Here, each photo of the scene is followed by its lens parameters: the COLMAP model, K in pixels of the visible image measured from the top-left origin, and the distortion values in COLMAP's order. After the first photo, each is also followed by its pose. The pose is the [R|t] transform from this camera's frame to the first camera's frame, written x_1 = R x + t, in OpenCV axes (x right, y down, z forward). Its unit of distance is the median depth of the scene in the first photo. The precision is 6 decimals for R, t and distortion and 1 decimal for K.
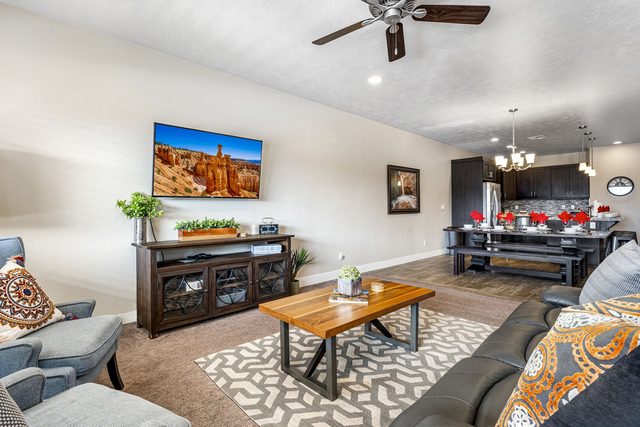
lens RADIAL K [[315.3, 0, 320.3], [0, 315.3, 208.1], [0, 0, 1]] dist [-0.008861, 0.003564]
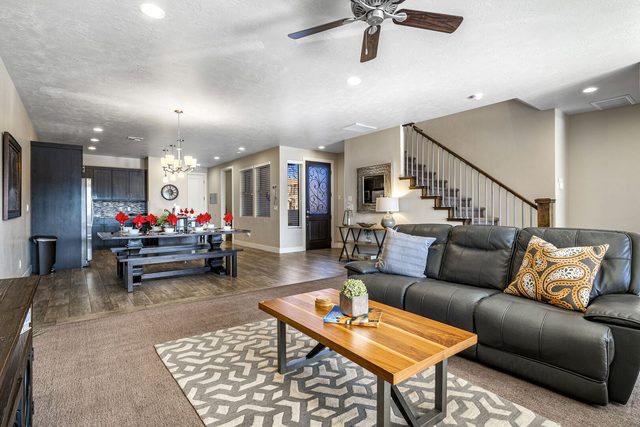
lens RADIAL K [[315.3, 0, 321.1], [0, 315.3, 210.6], [0, 0, 1]] dist [-0.008861, 0.003564]
pose [[0.107006, 0.002520, 0.994255, -0.475511], [-0.003216, 0.999992, -0.002188, 0.003698], [-0.994253, -0.002964, 0.107013, 0.646873]]
